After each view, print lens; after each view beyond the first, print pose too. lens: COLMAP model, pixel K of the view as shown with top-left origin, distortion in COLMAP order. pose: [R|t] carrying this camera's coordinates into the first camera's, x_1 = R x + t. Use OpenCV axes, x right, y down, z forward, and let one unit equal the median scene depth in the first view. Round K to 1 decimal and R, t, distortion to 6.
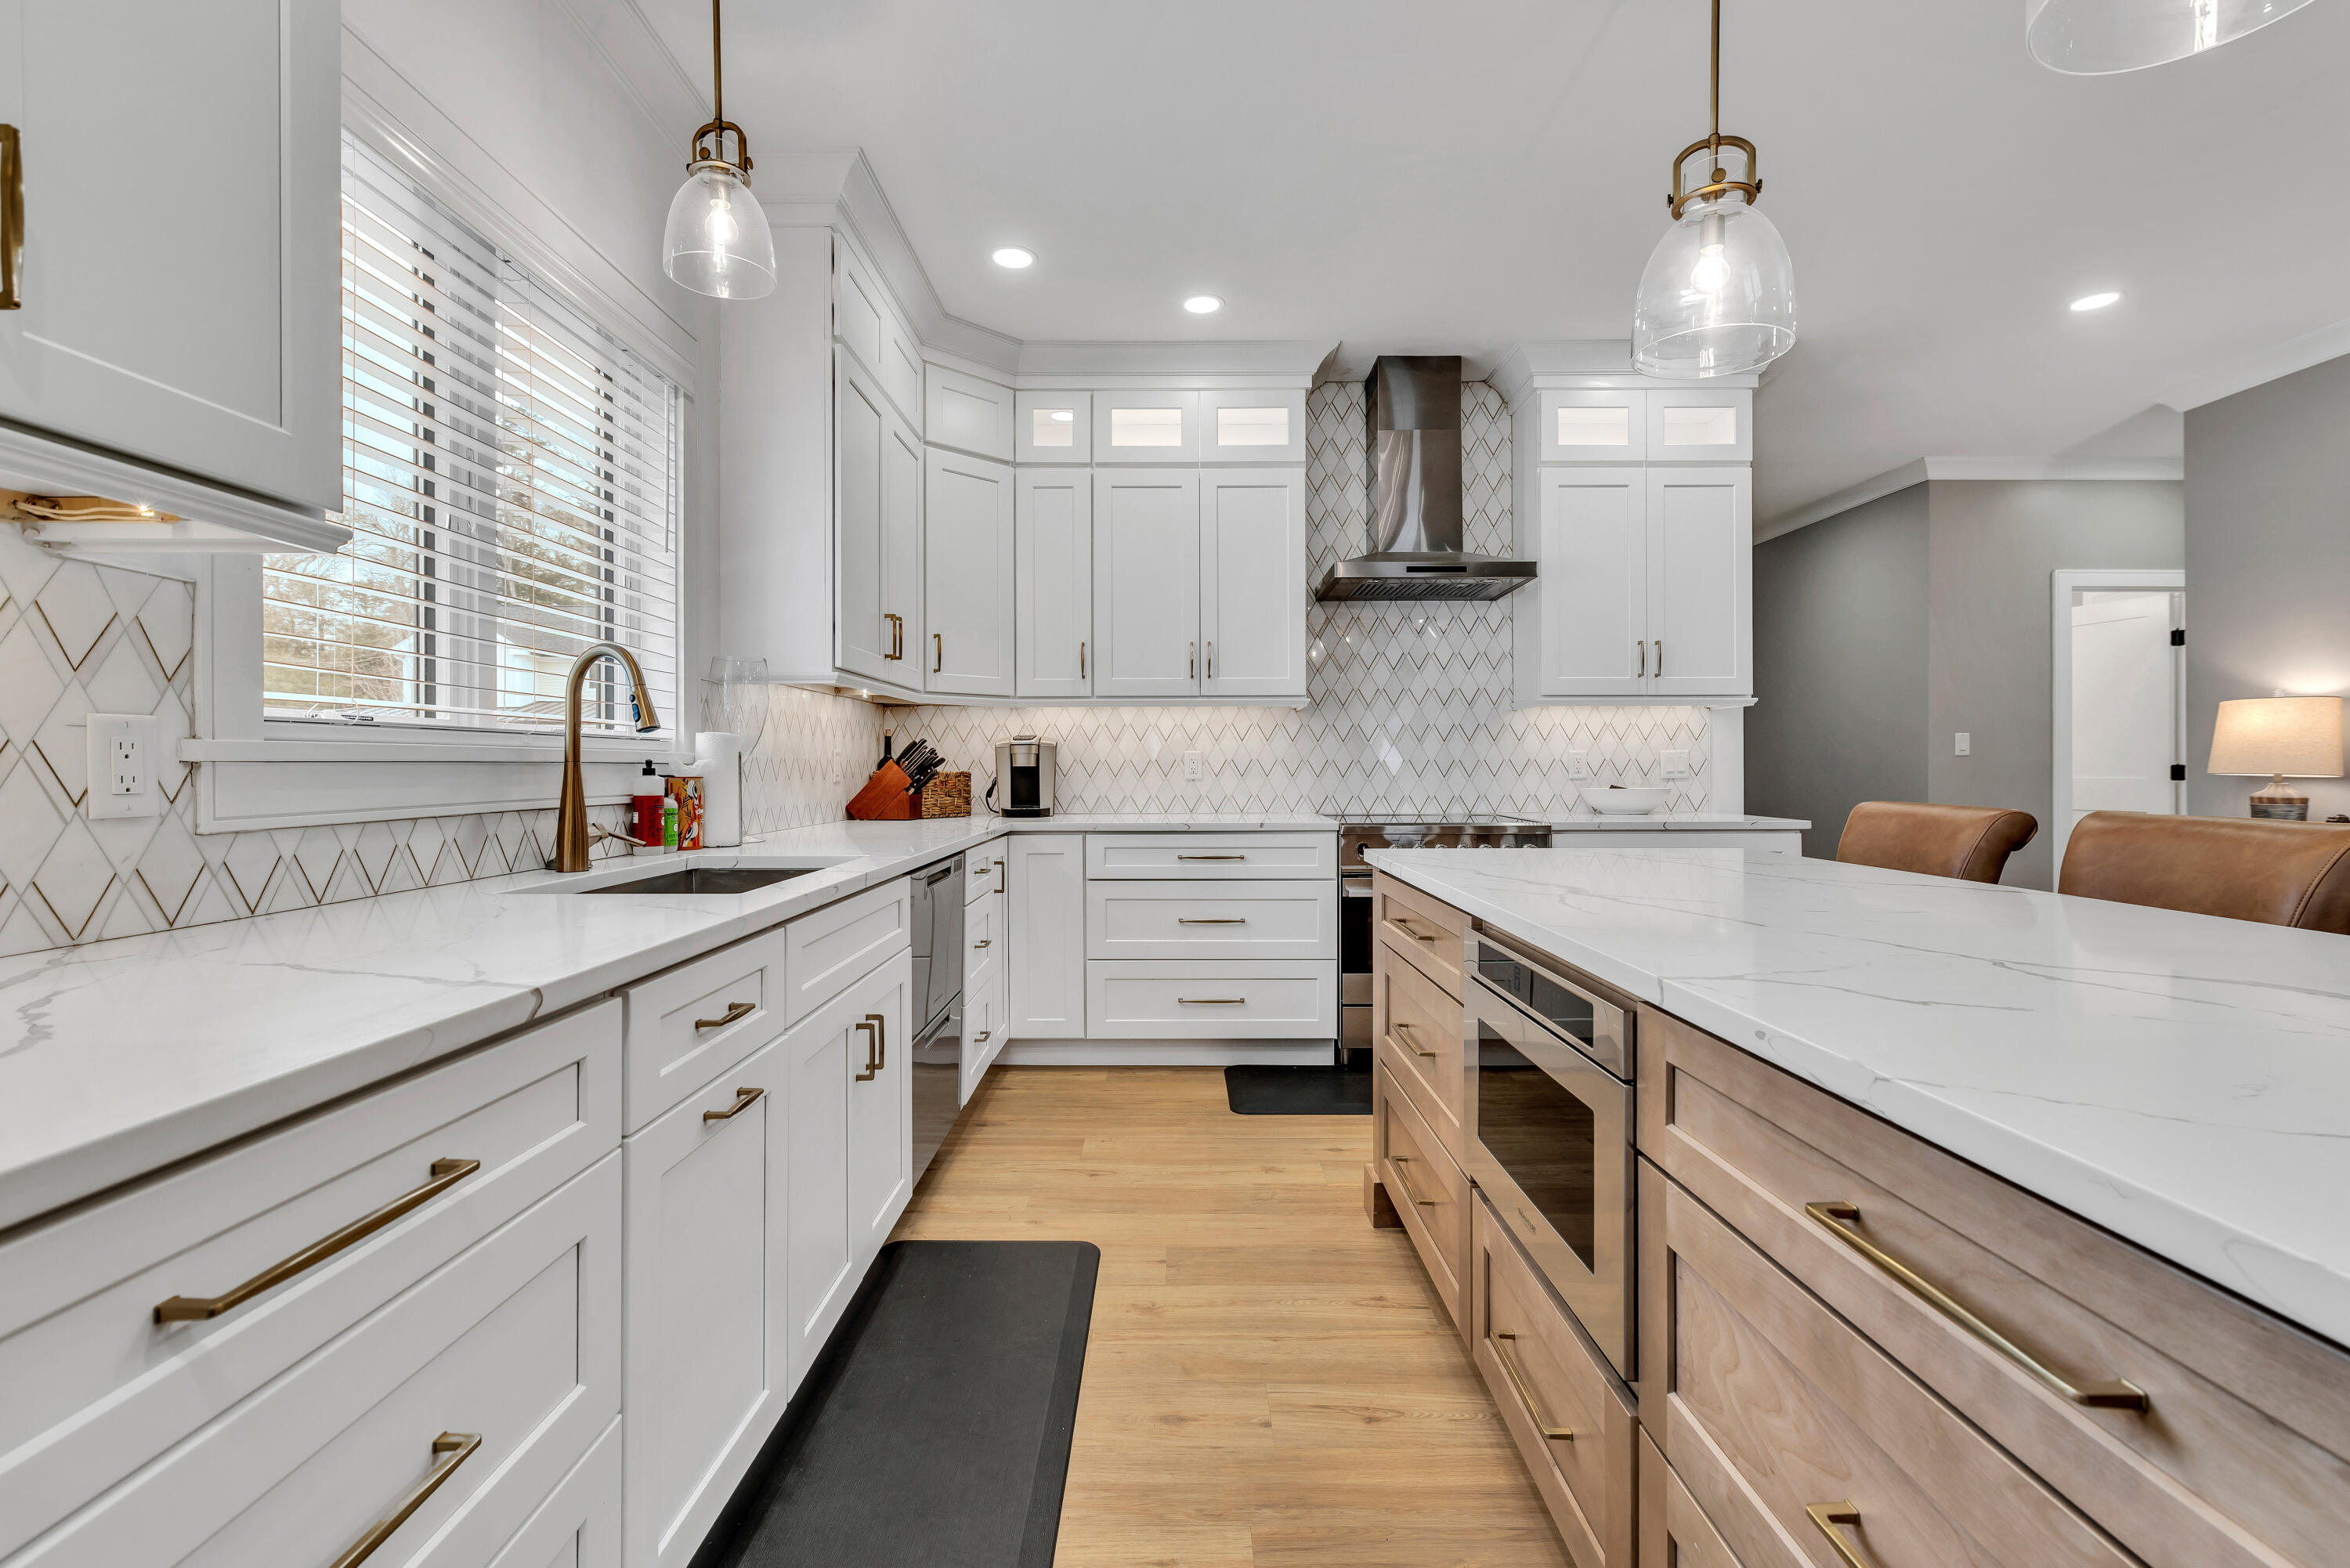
lens RADIAL K [[1024.1, 0, 1183.0], [0, 1024.1, 776.3], [0, 0, 1]] dist [-0.000020, 0.000378]
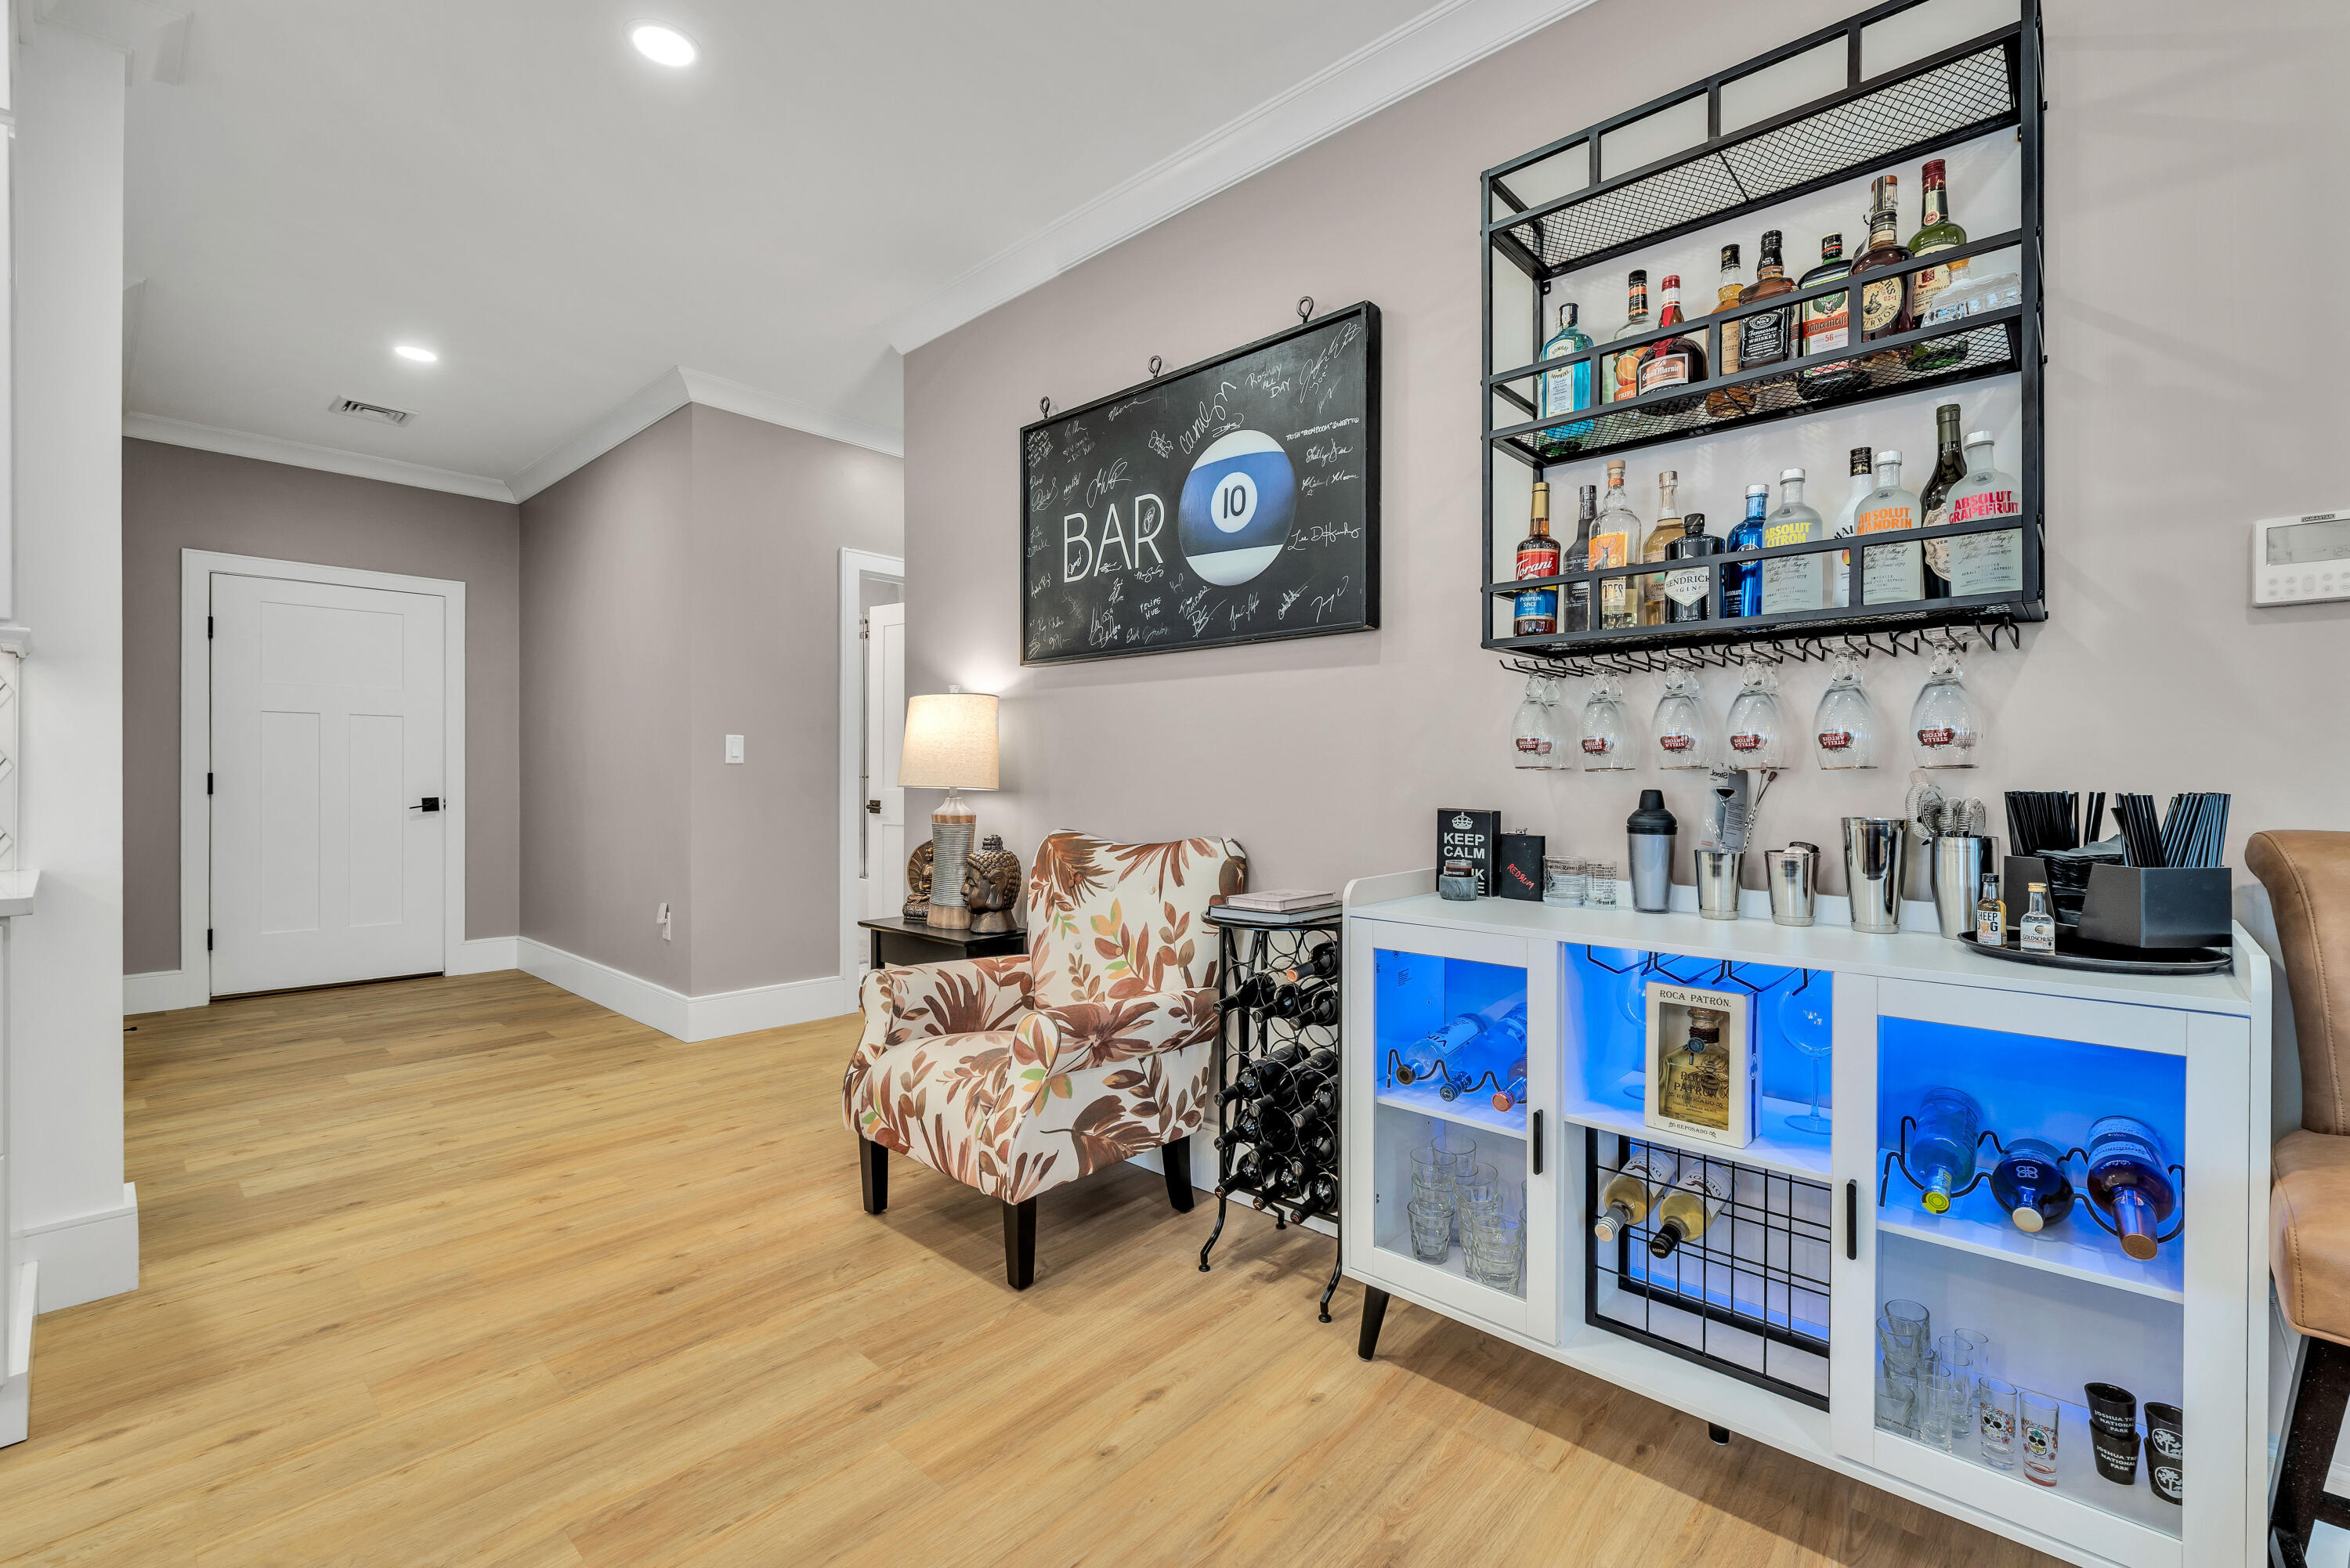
lens RADIAL K [[1024.1, 0, 1174.9], [0, 1024.1, 780.2], [0, 0, 1]] dist [-0.000020, 0.000378]
pose [[0.680588, -0.002792, 0.732661, 0.542004], [0.007976, 0.999962, -0.003599, -0.003032], [-0.732623, 0.008293, 0.680584, 0.285754]]
